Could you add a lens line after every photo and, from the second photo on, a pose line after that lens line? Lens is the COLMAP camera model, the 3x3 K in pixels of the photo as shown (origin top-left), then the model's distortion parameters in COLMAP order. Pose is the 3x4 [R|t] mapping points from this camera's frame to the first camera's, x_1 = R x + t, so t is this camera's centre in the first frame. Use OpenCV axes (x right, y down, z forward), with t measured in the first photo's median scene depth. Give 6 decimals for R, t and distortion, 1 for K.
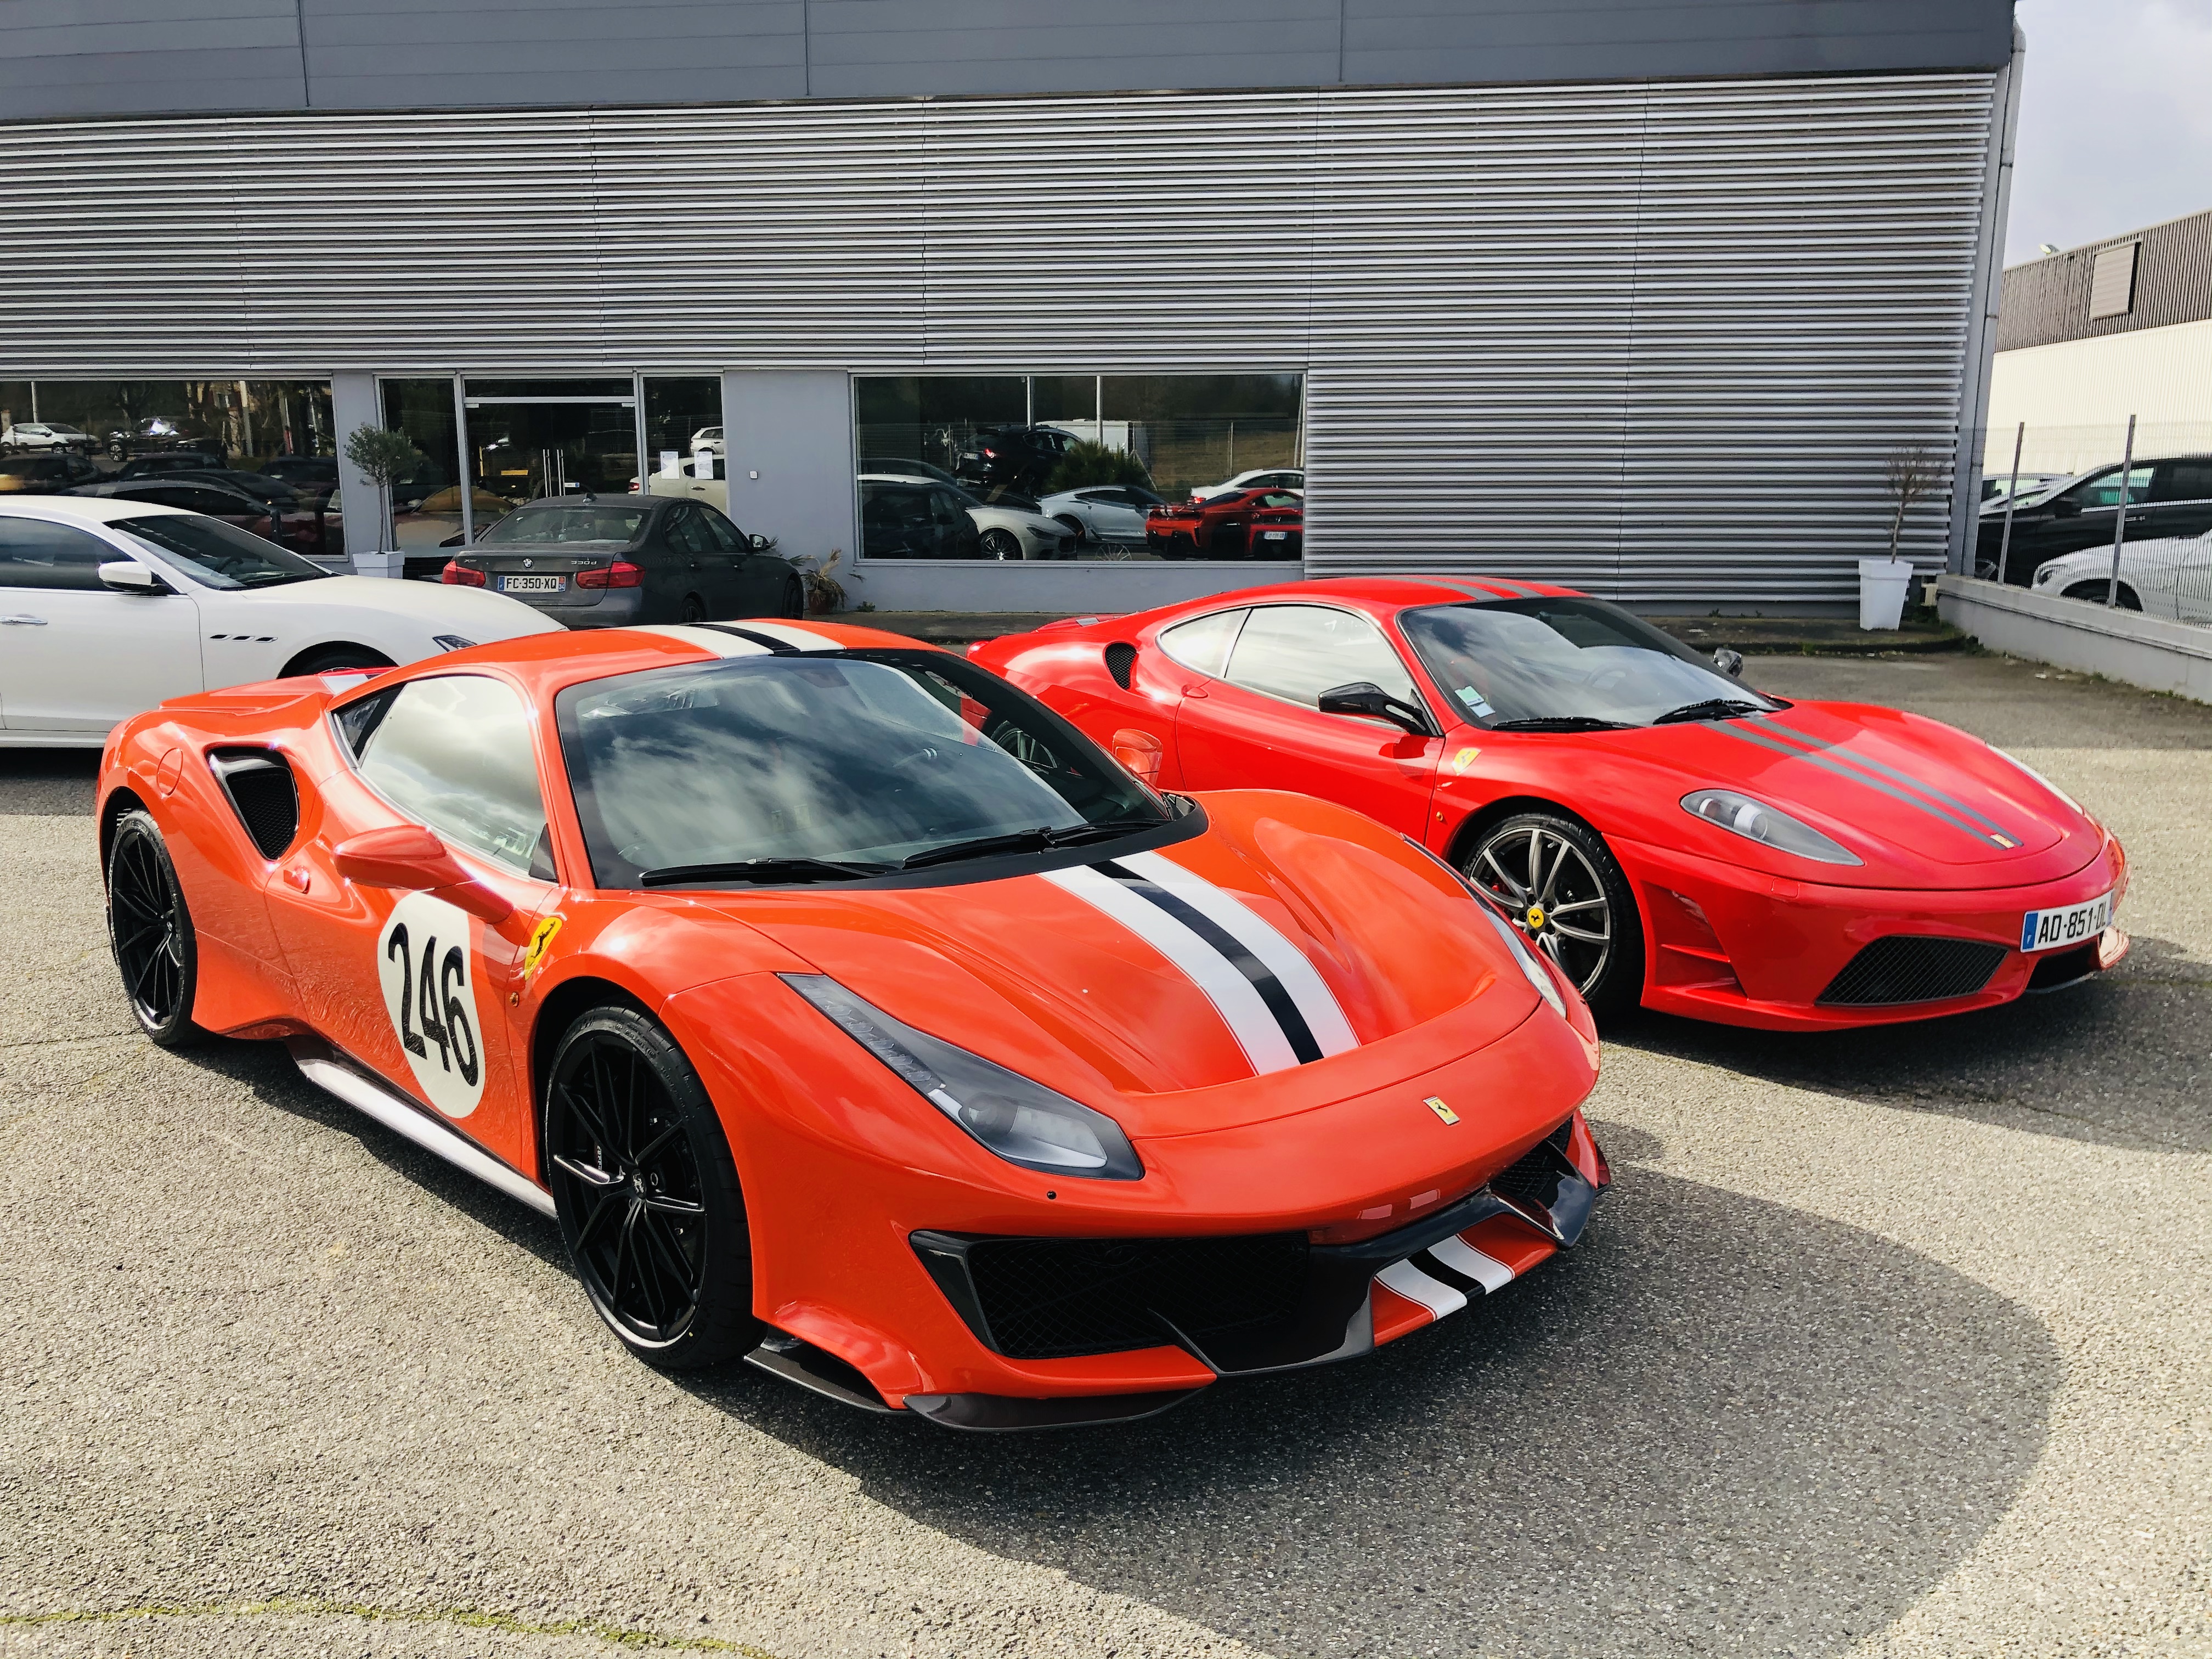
lens RADIAL K [[1834.9, 0, 1112.0], [0, 1834.9, 840.0], [0, 0, 1]] dist [0.002782, 0.046875]
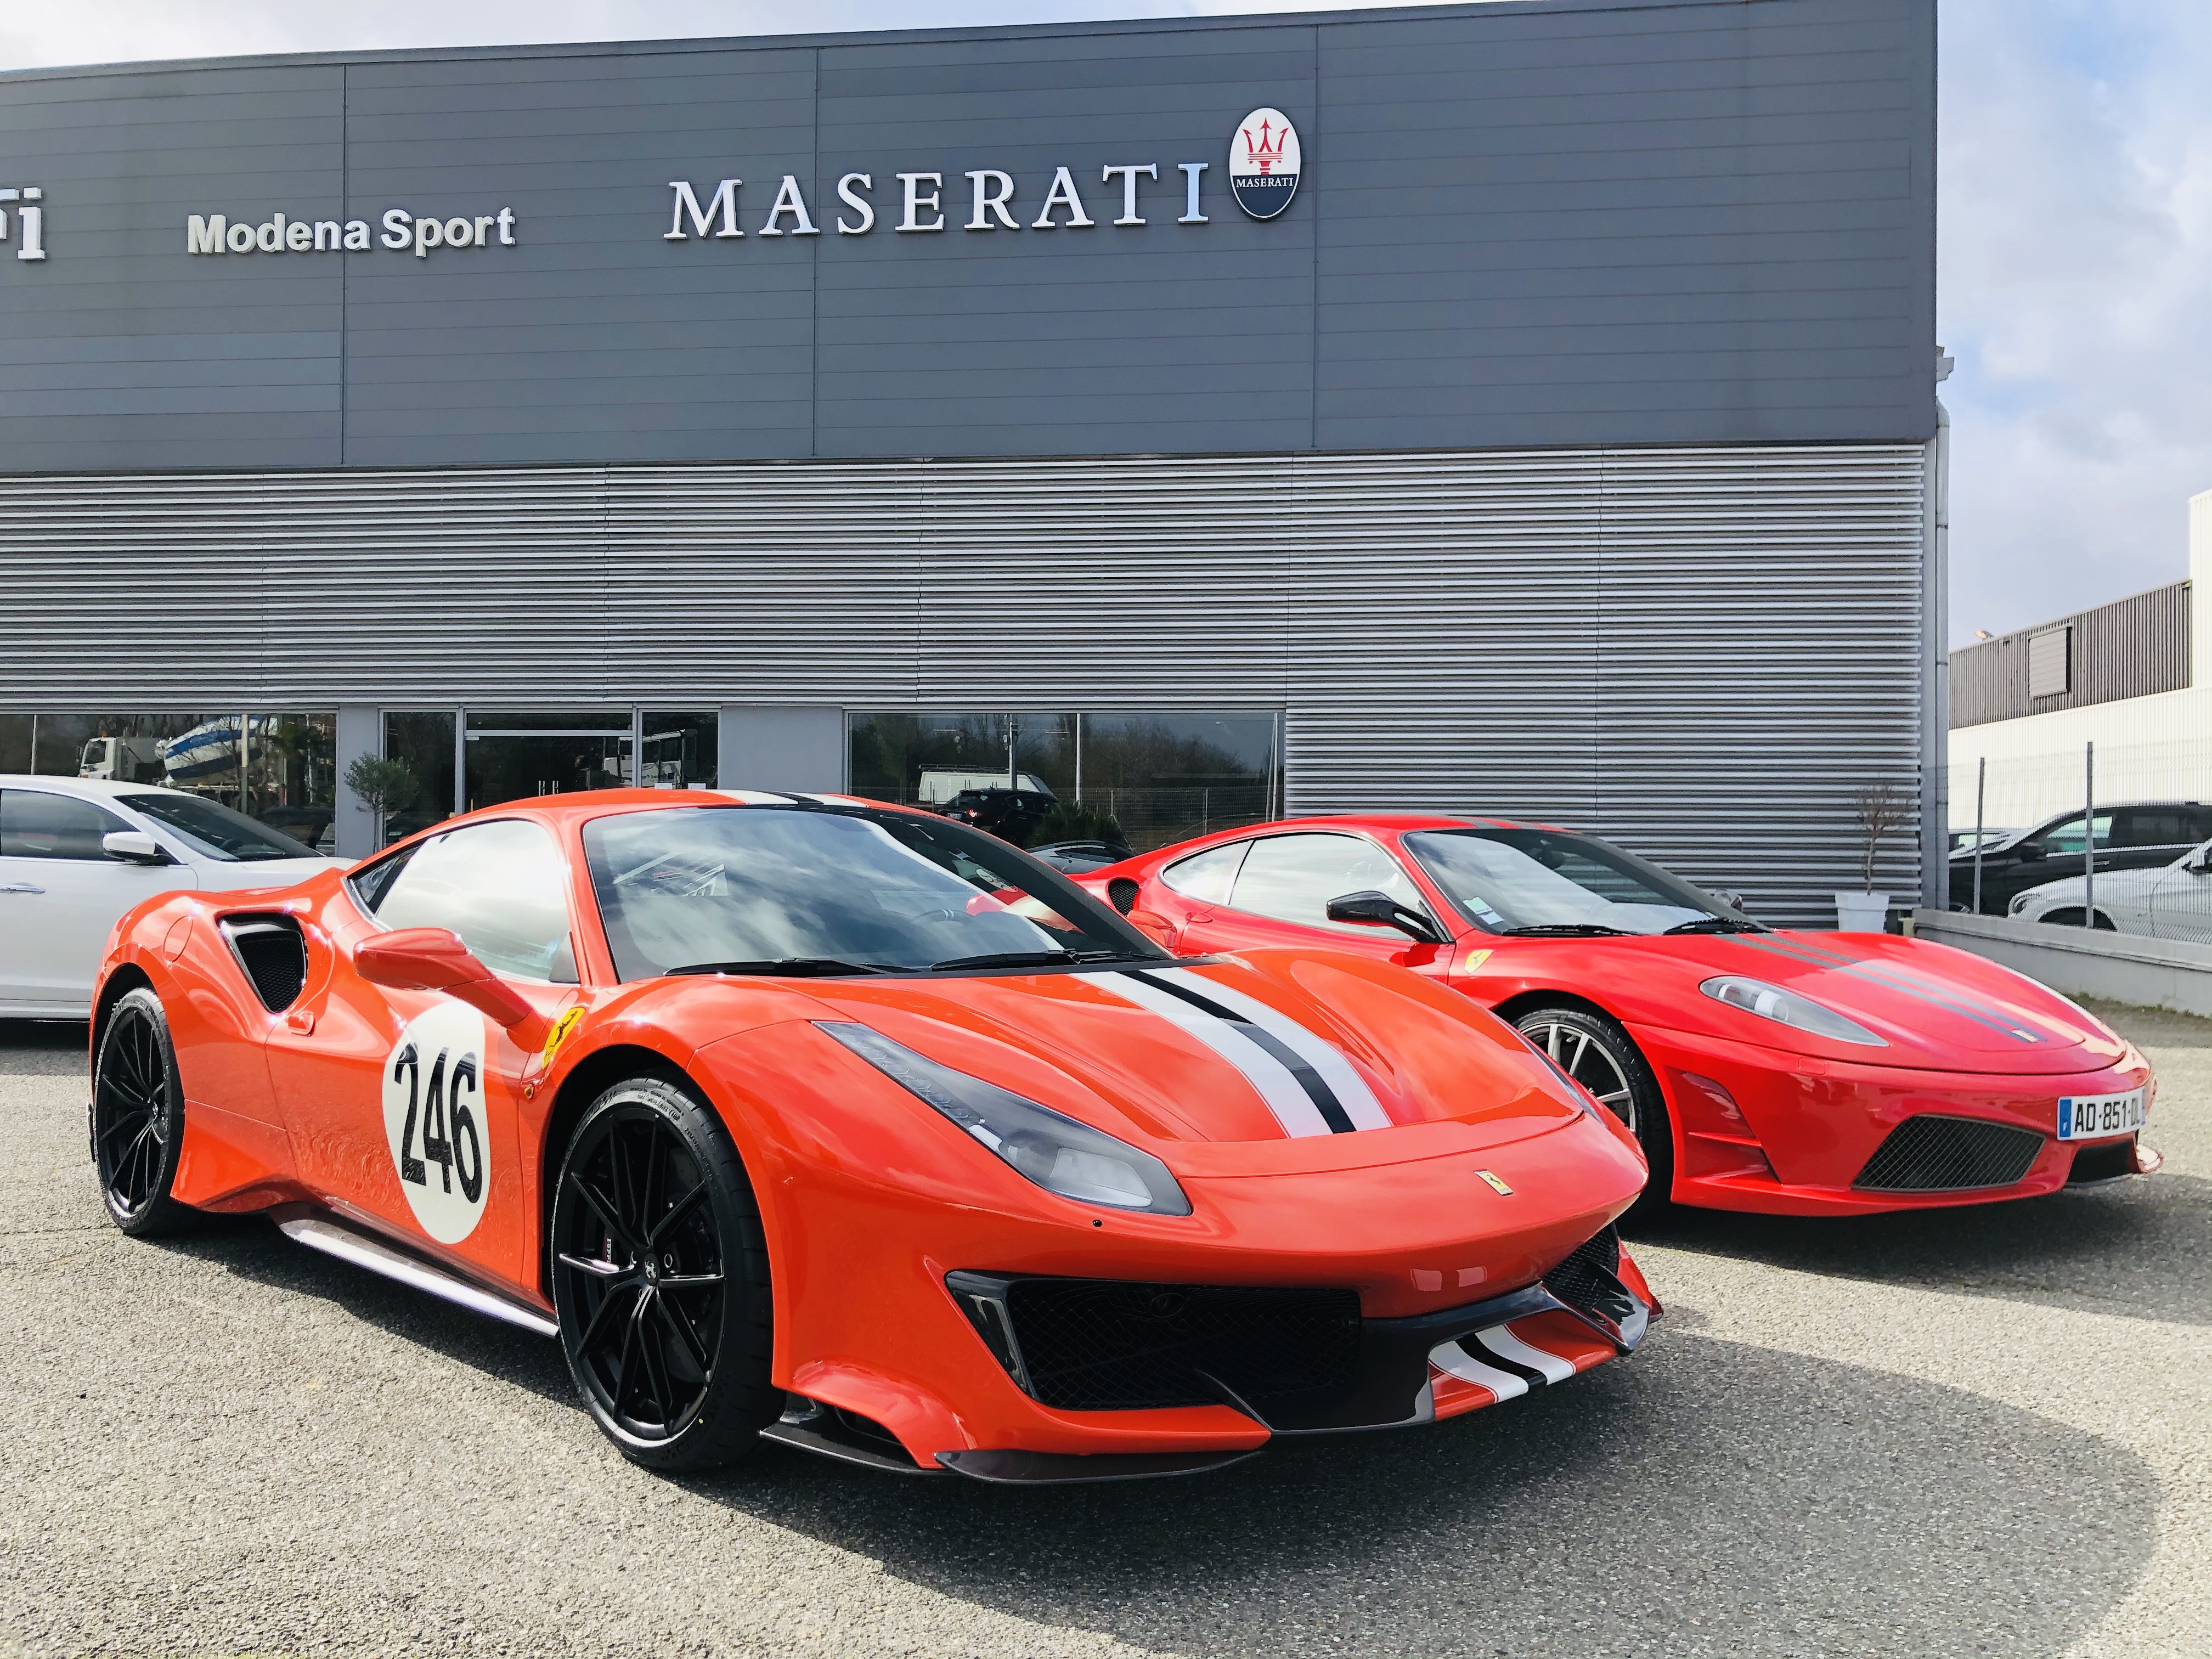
lens RADIAL K [[1841.9, 0, 1095.8], [0, 1841.9, 827.2], [0, 0, 1]] dist [0.014662, 0.010886]
pose [[0.999944, 0.008698, 0.005989, -0.027801], [-0.007221, 0.976962, -0.213289, 0.132506], [-0.007706, 0.213234, 0.976971, 0.011836]]
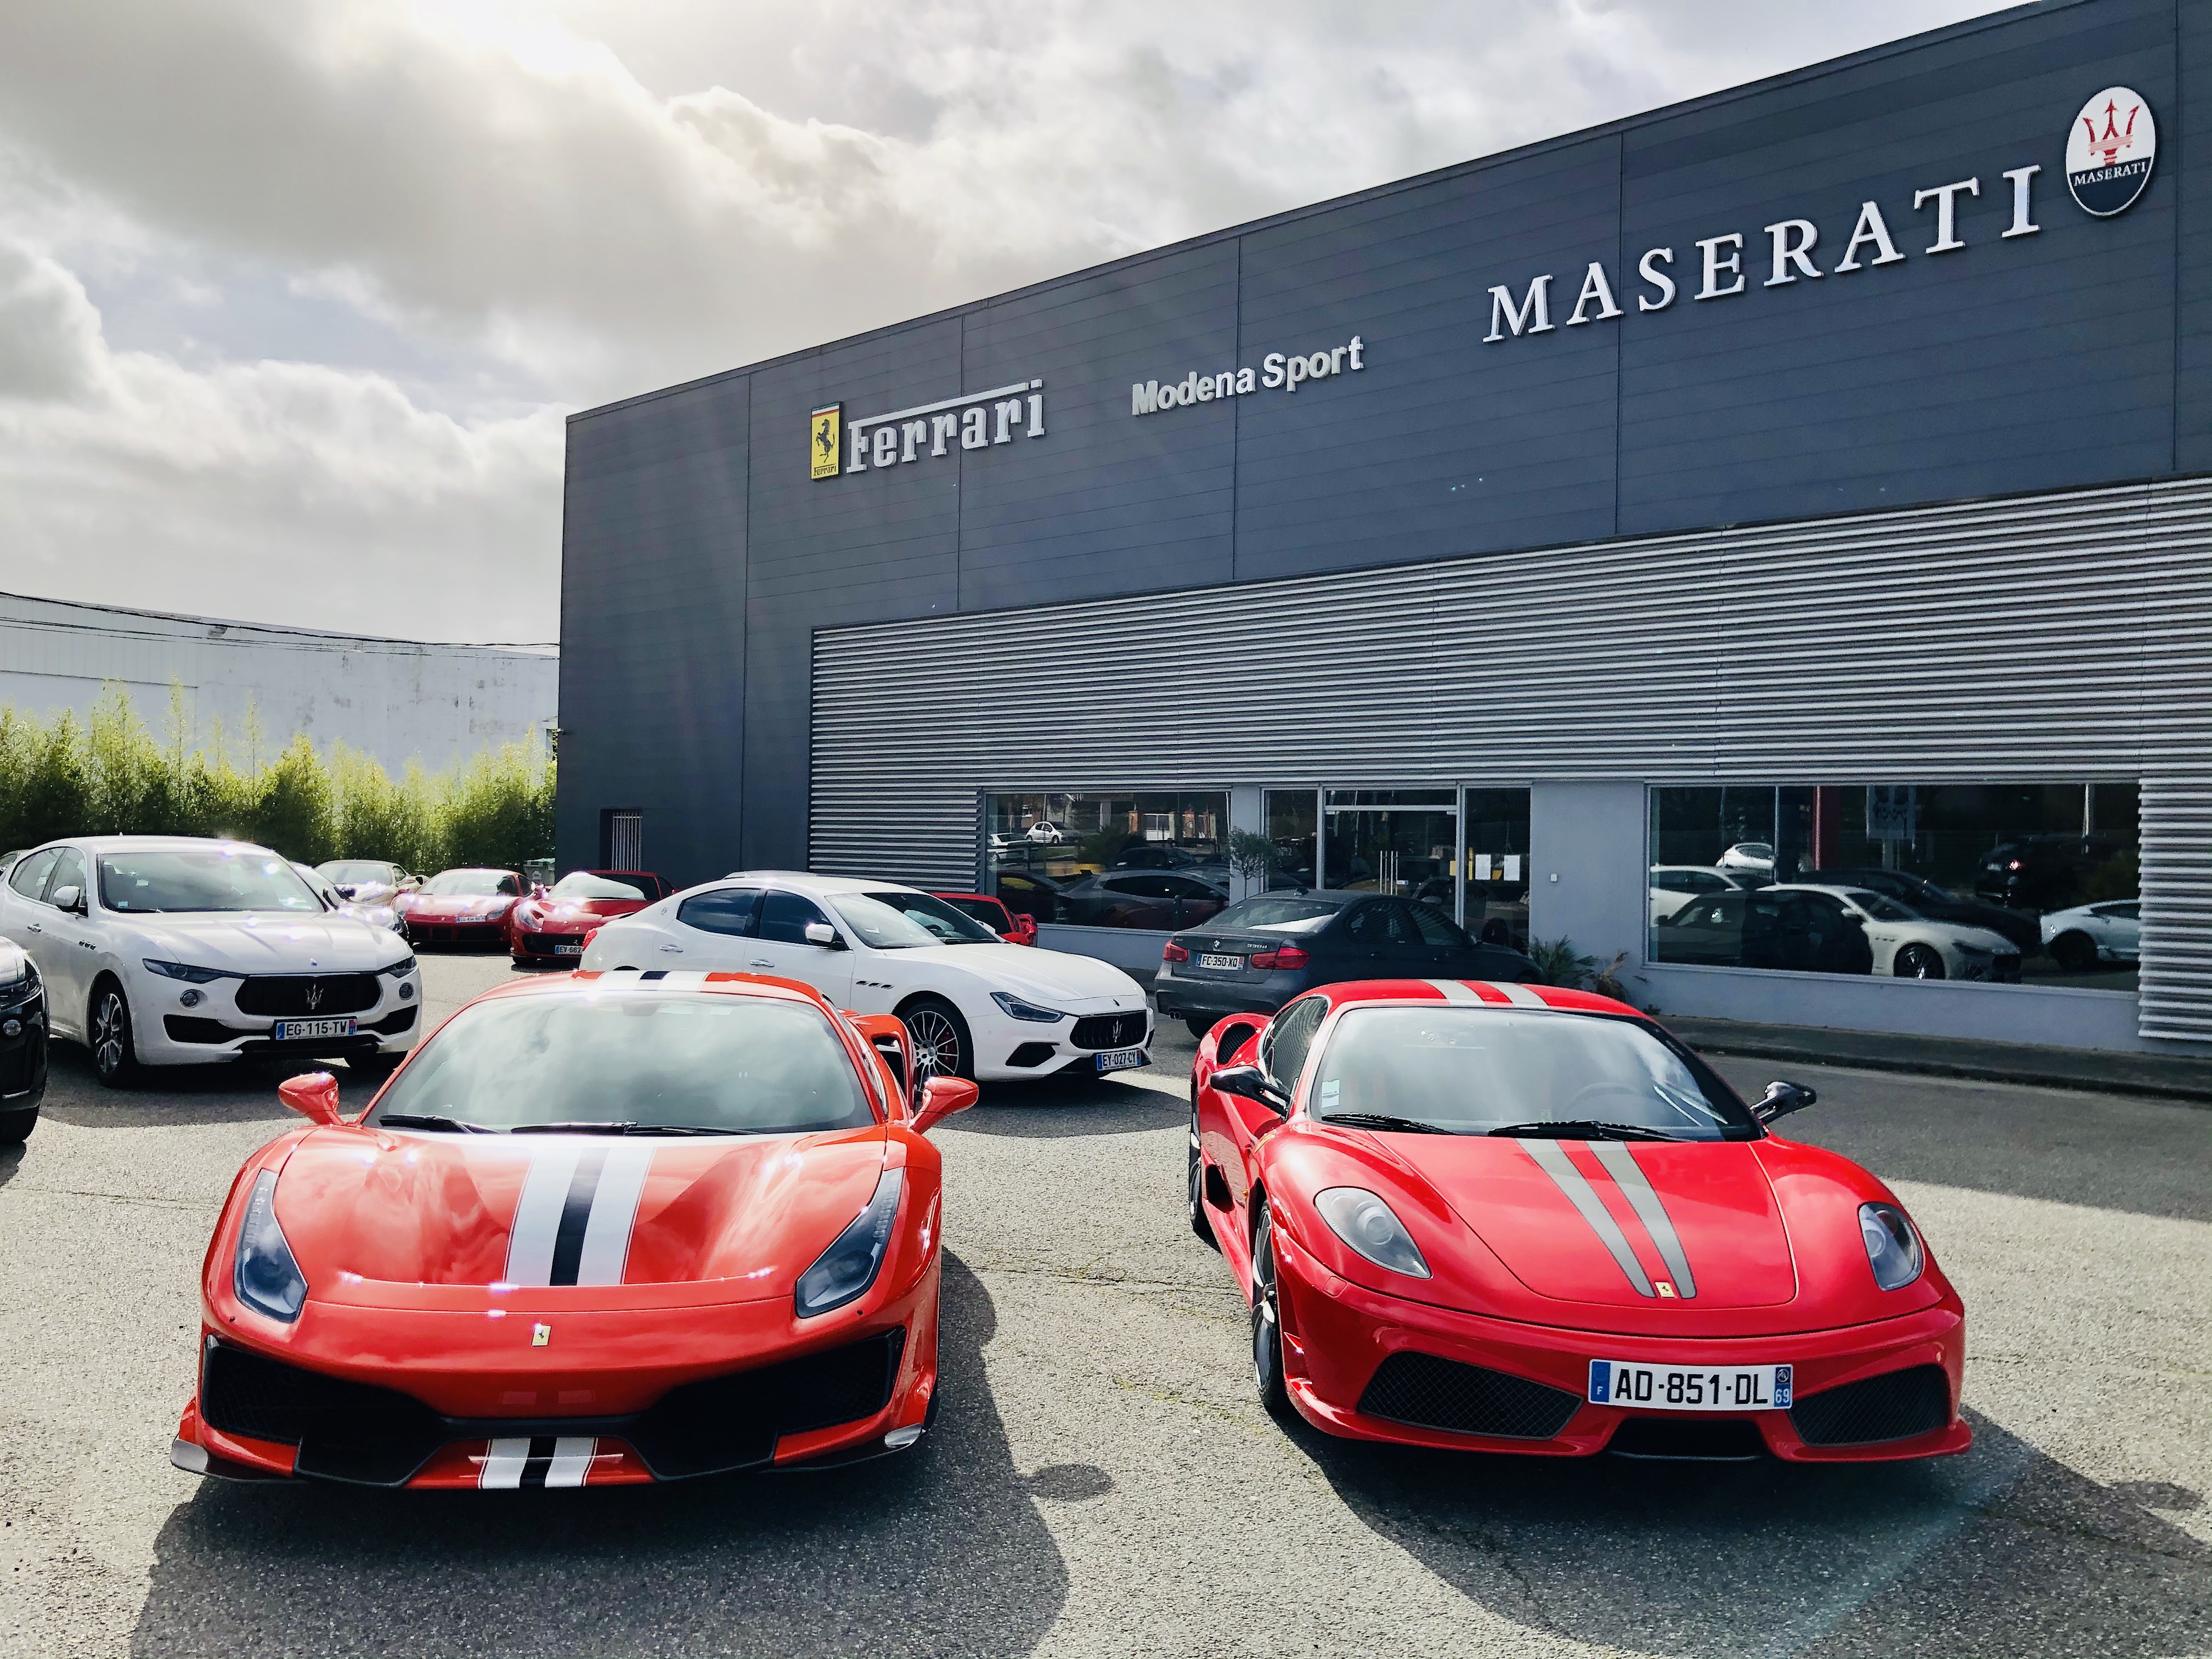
lens RADIAL K [[1841.9, 0, 1095.8], [0, 1841.9, 827.2], [0, 0, 1]] dist [0.014662, 0.010886]
pose [[0.803575, 0.012471, -0.595073, 1.000949], [-0.143532, 0.974336, -0.173404, -0.029871], [0.577638, 0.224755, 0.784741, 0.064061]]
